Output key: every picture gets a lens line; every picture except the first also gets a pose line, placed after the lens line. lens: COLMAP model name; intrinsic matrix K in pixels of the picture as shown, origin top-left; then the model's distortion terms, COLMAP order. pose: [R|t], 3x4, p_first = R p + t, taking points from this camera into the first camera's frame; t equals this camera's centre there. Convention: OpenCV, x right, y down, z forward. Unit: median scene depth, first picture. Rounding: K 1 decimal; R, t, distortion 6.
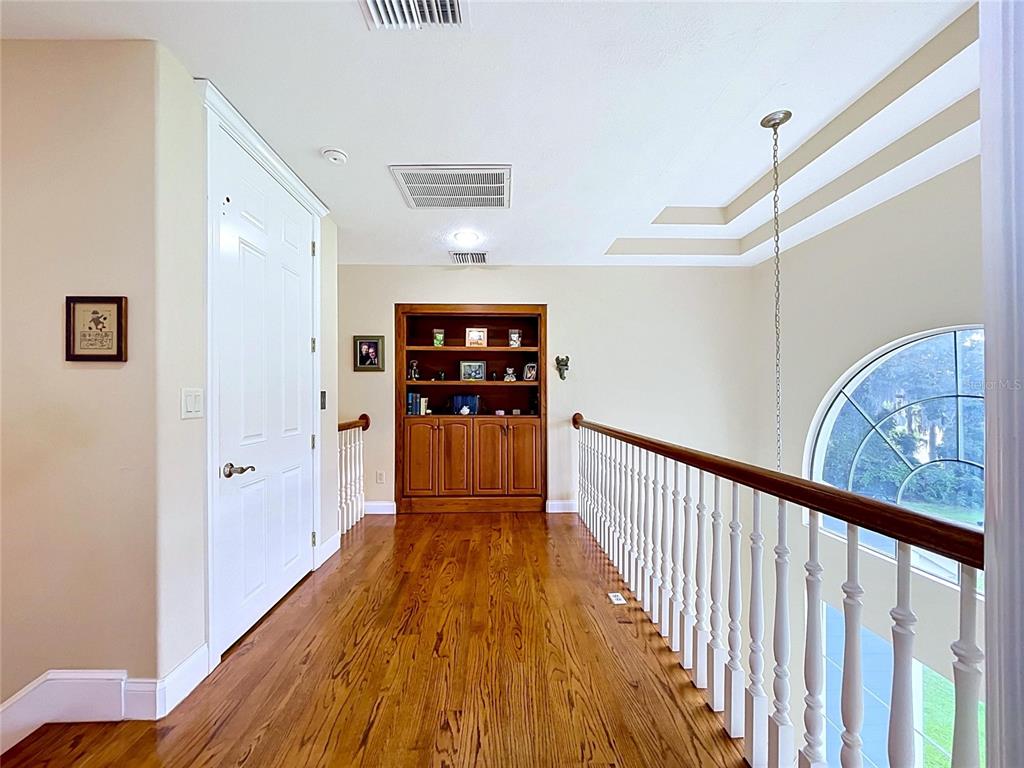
lens RADIAL K [[417.9, 0, 506.7], [0, 417.9, 390.3], [0, 0, 1]] dist [0.000435, -0.000272]
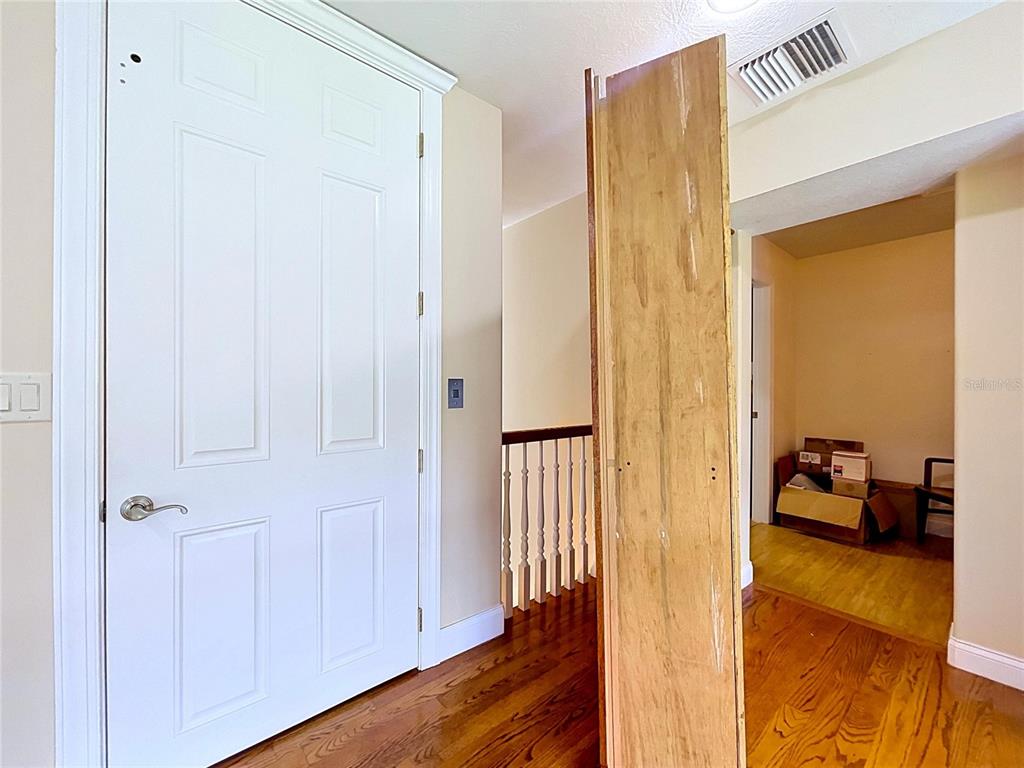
lens RADIAL K [[417.9, 0, 506.7], [0, 417.9, 390.3], [0, 0, 1]] dist [0.000435, -0.000272]
pose [[0.630849, 0.005788, -0.775884, 0.093778], [0.003738, 0.999938, 0.010498, 0.012615], [0.775897, -0.009523, 0.630788, 0.707094]]
